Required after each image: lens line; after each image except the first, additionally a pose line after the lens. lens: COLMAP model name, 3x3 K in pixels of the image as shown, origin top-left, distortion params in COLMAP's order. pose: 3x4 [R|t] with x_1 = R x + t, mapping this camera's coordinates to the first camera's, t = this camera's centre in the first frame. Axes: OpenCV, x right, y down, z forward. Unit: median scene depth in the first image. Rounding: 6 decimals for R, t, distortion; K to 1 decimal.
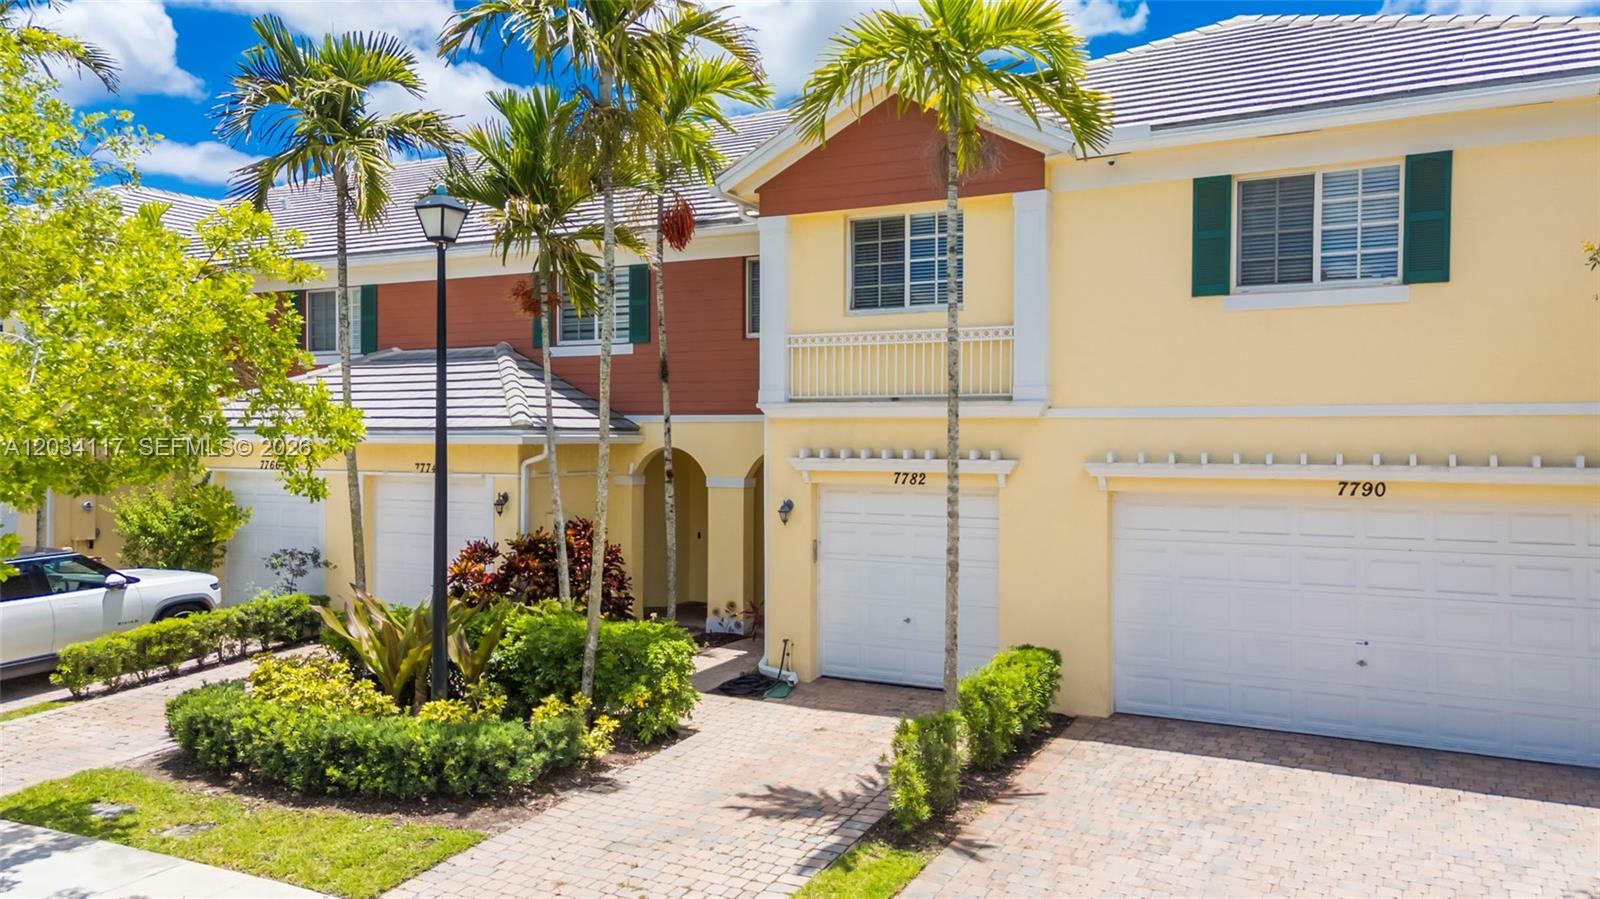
lens RADIAL K [[1116.6, 0, 800.0], [0, 1116.6, 449.5], [0, 0, 1]] dist [0.053299, -0.002728]
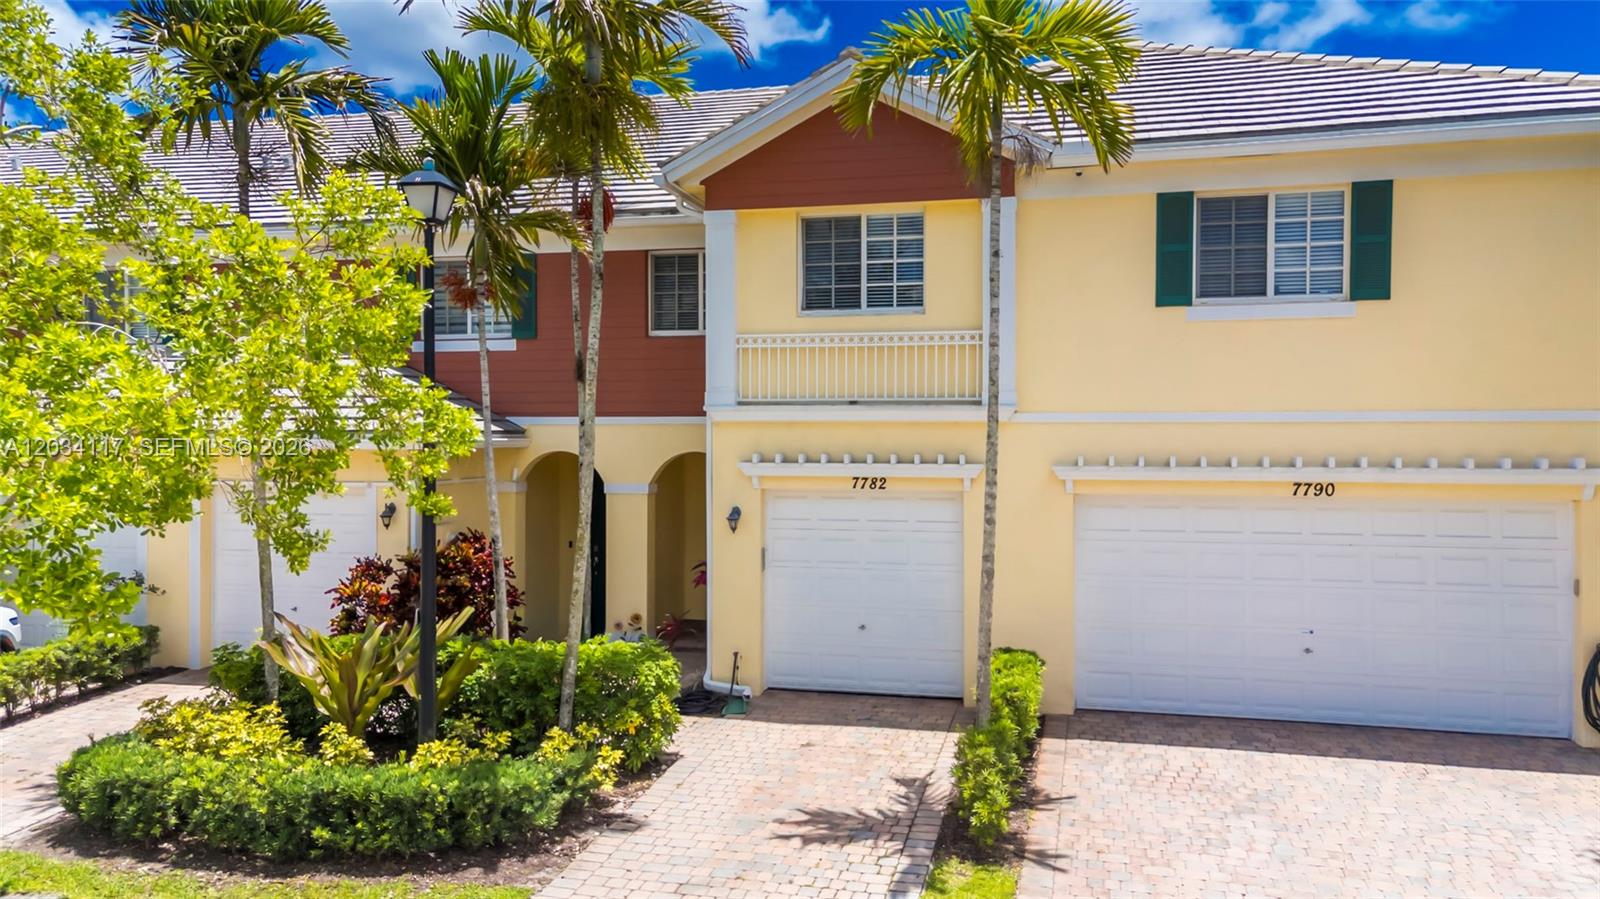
lens RADIAL K [[1126.1, 0, 800.0], [0, 1126.1, 449.5], [0, 0, 1]] dist [0.049861, 0.005109]
pose [[0.972586, -0.004424, 0.232503, -0.226518], [0.004097, 0.999990, 0.001888, -0.006994], [-0.232509, -0.000884, 0.972594, 0.058136]]
